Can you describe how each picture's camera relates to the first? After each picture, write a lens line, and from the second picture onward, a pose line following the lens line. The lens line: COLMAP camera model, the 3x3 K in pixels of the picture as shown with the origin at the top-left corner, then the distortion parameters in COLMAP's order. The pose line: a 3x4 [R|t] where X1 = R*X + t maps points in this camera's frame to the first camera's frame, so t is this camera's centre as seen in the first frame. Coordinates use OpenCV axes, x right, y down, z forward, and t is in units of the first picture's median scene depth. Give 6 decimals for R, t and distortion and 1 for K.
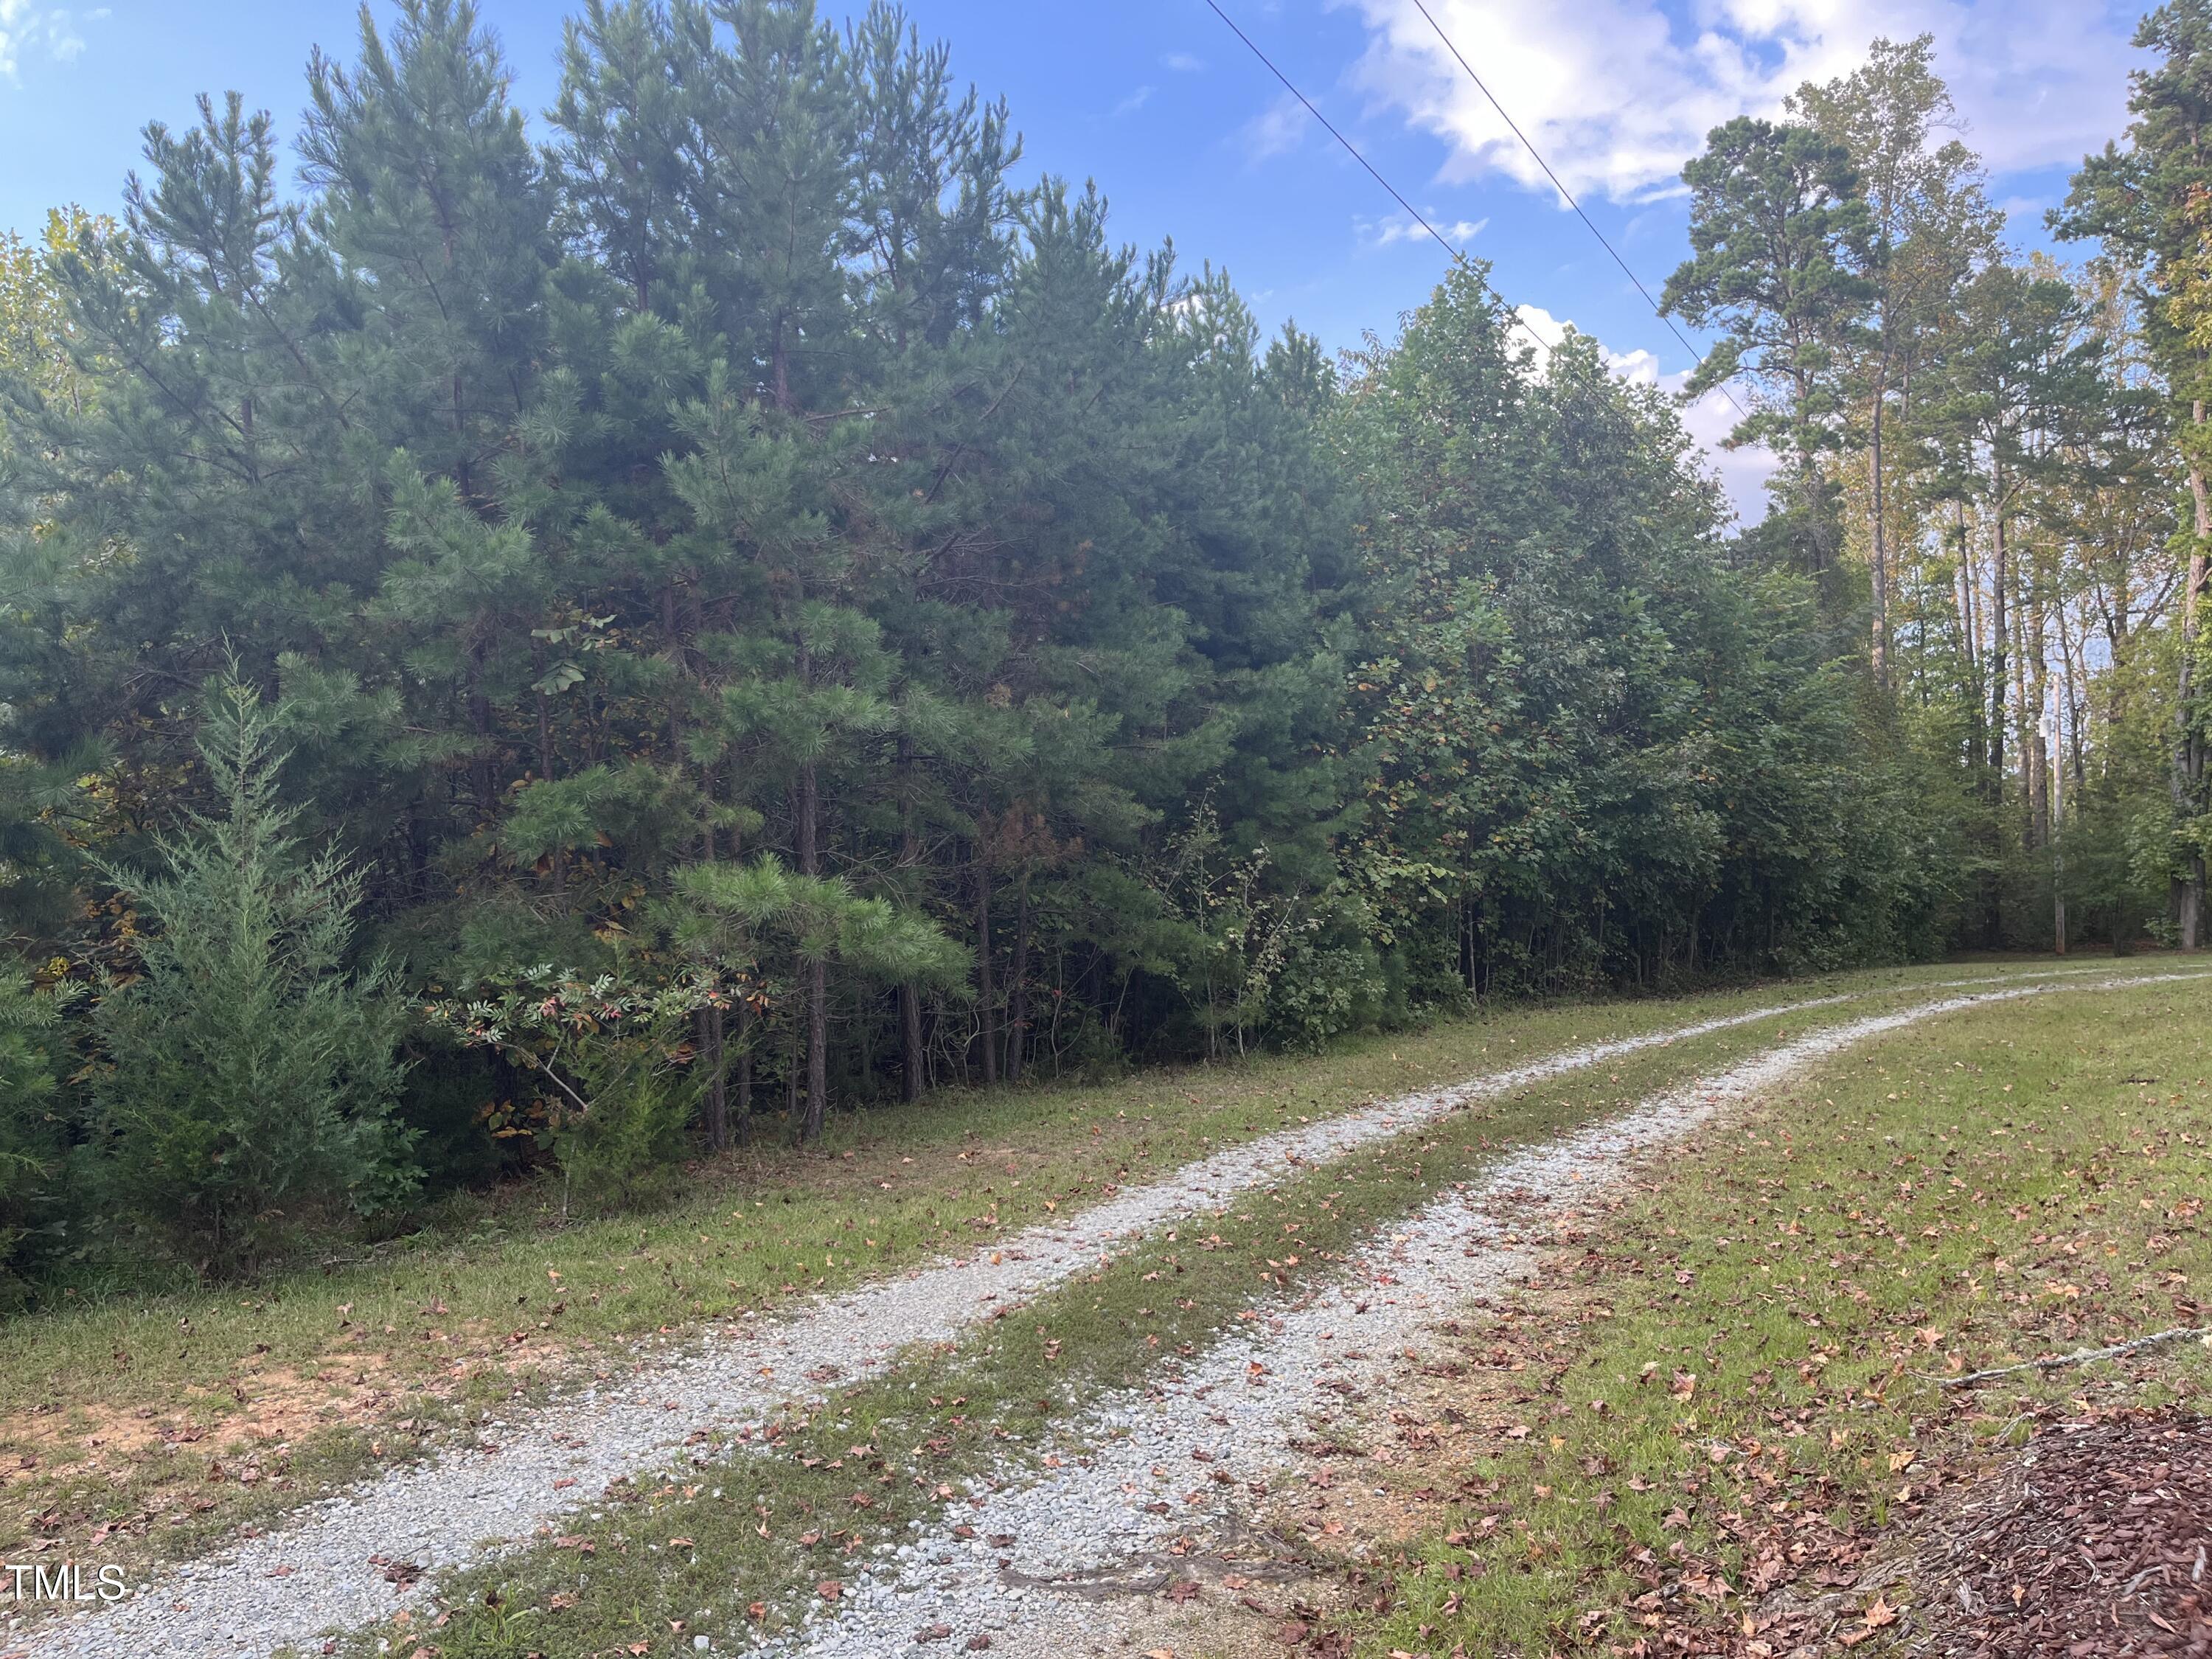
lens RADIAL K [[1710.6, 0, 1106.0], [0, 1710.6, 829.5], [0, 0, 1]] dist [0.035100, -0.062779]
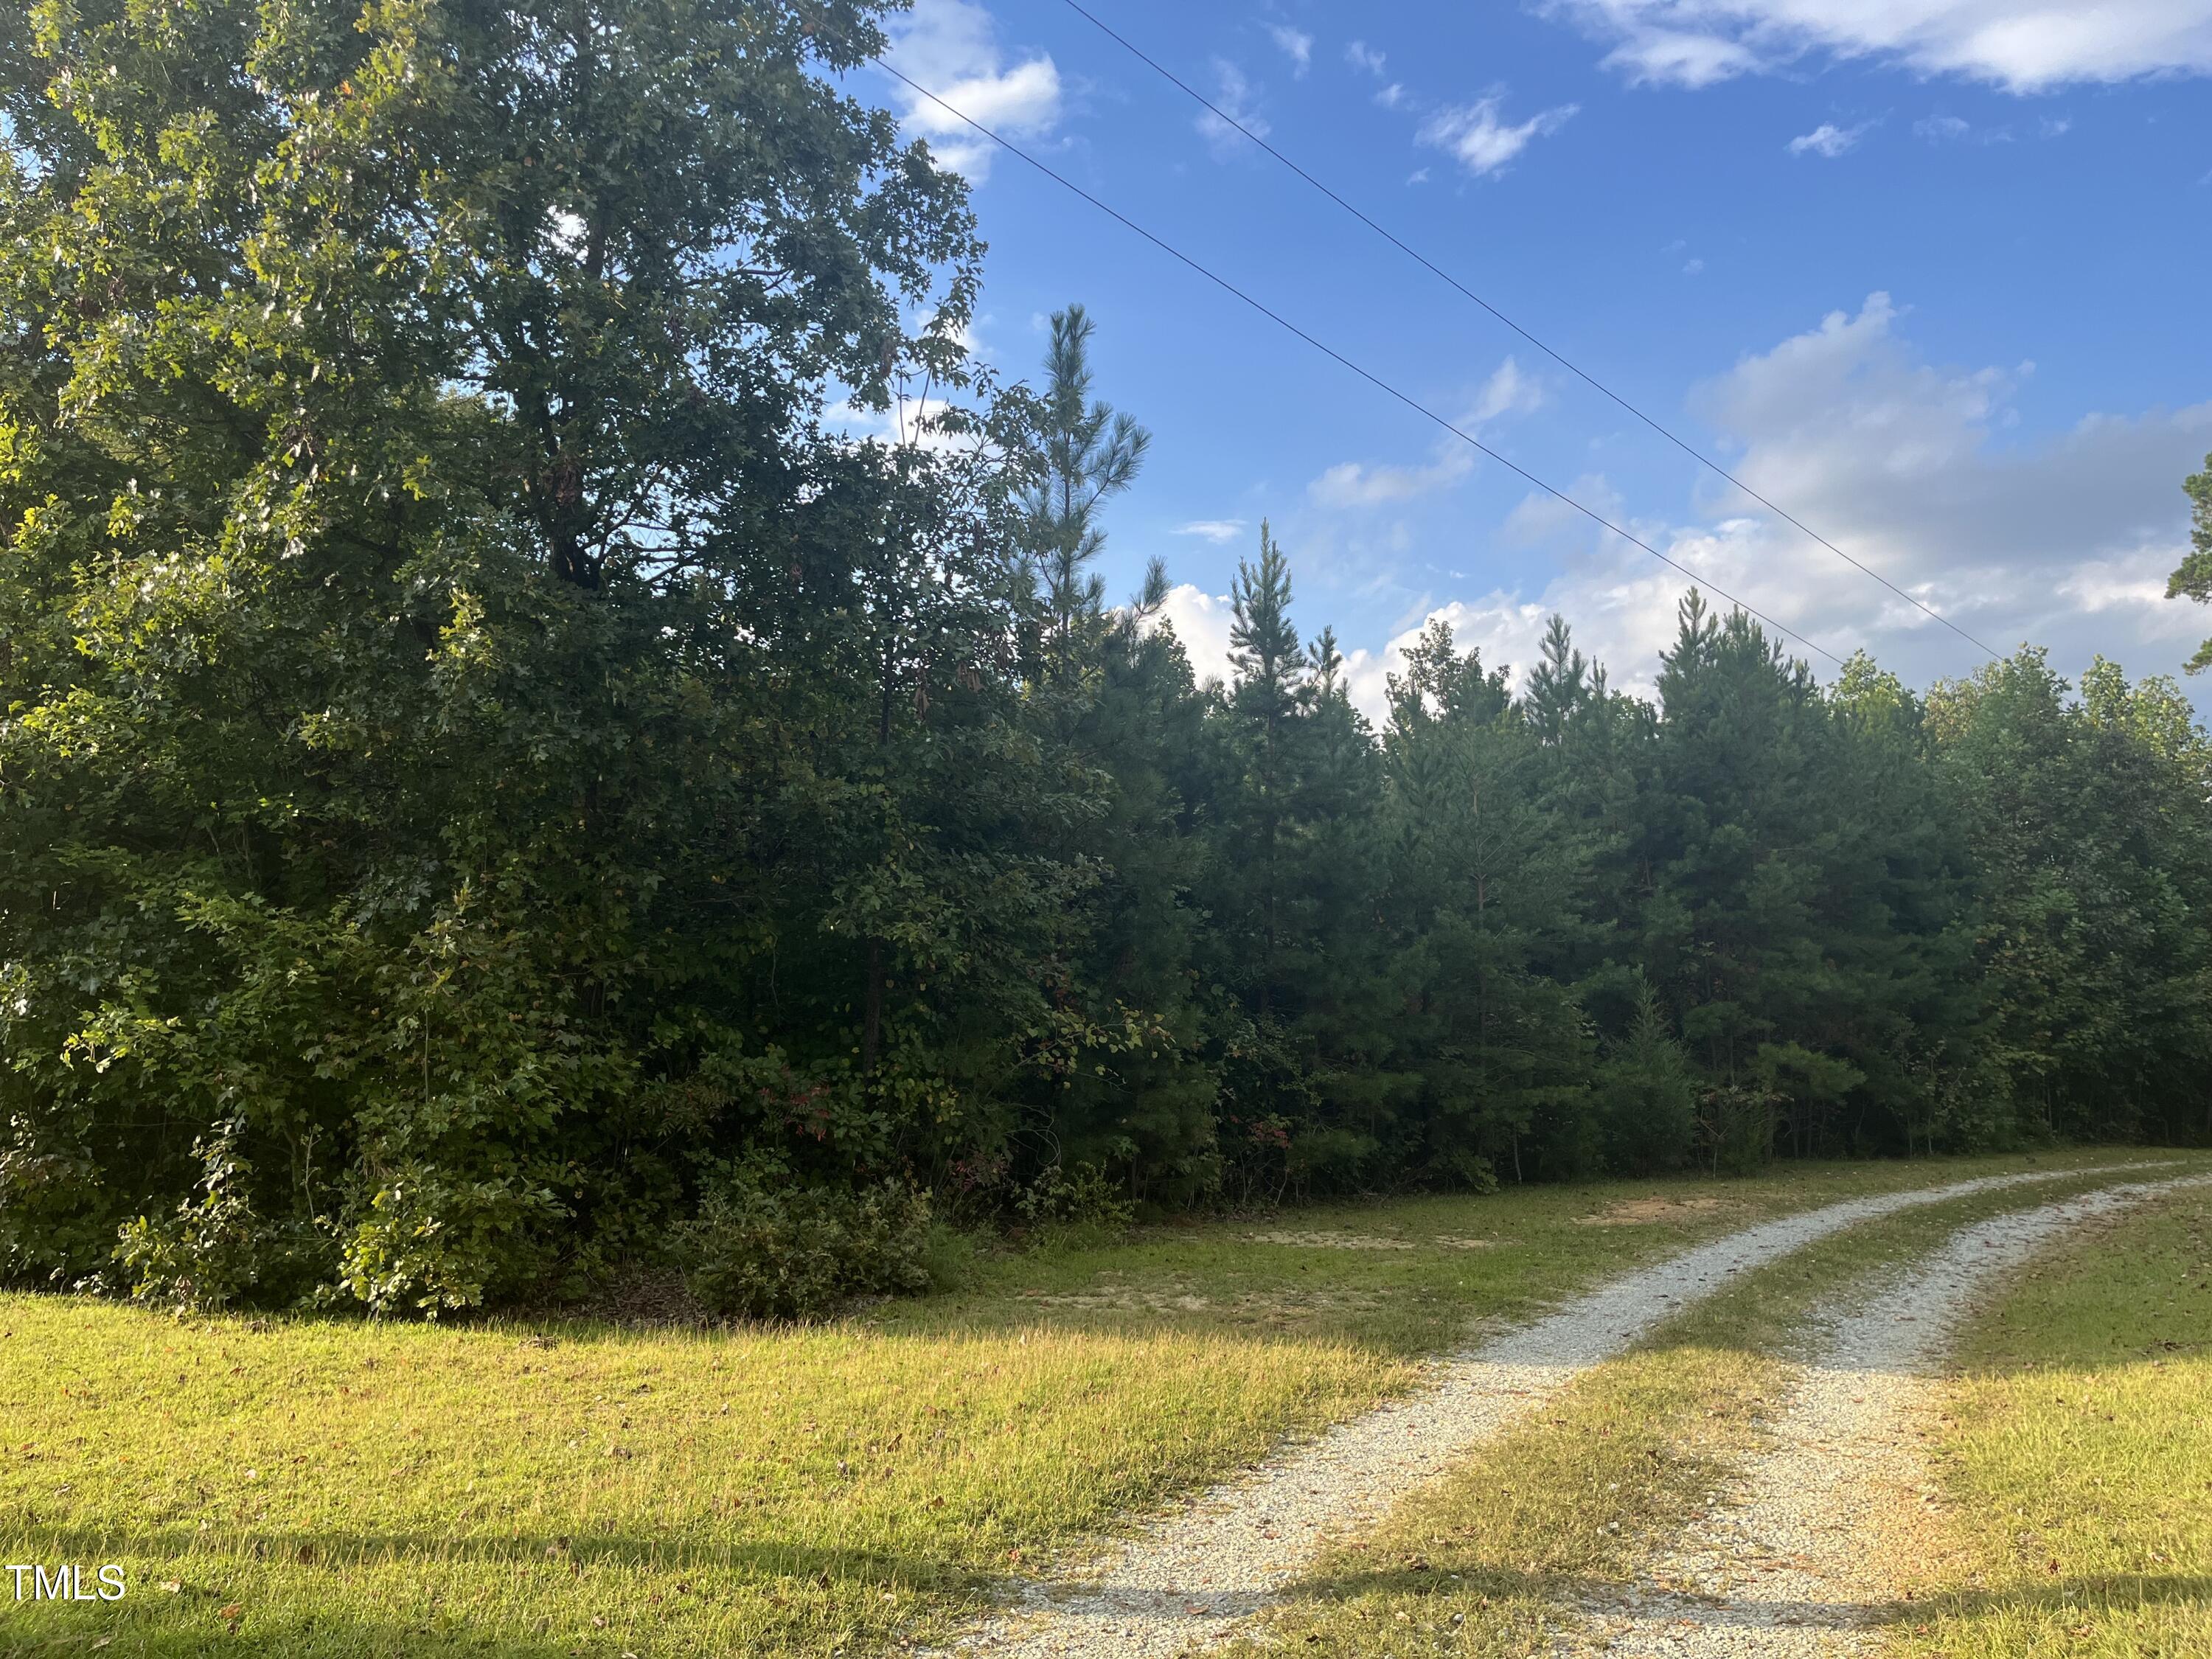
lens RADIAL K [[1710.6, 0, 1106.0], [0, 1710.6, 829.5], [0, 0, 1]] dist [0.035100, -0.062779]
pose [[0.970713, 0.006845, -0.240146, -0.258020], [-0.028709, 0.995736, -0.087664, -0.020268], [0.238522, 0.091990, 0.966770, -0.771380]]
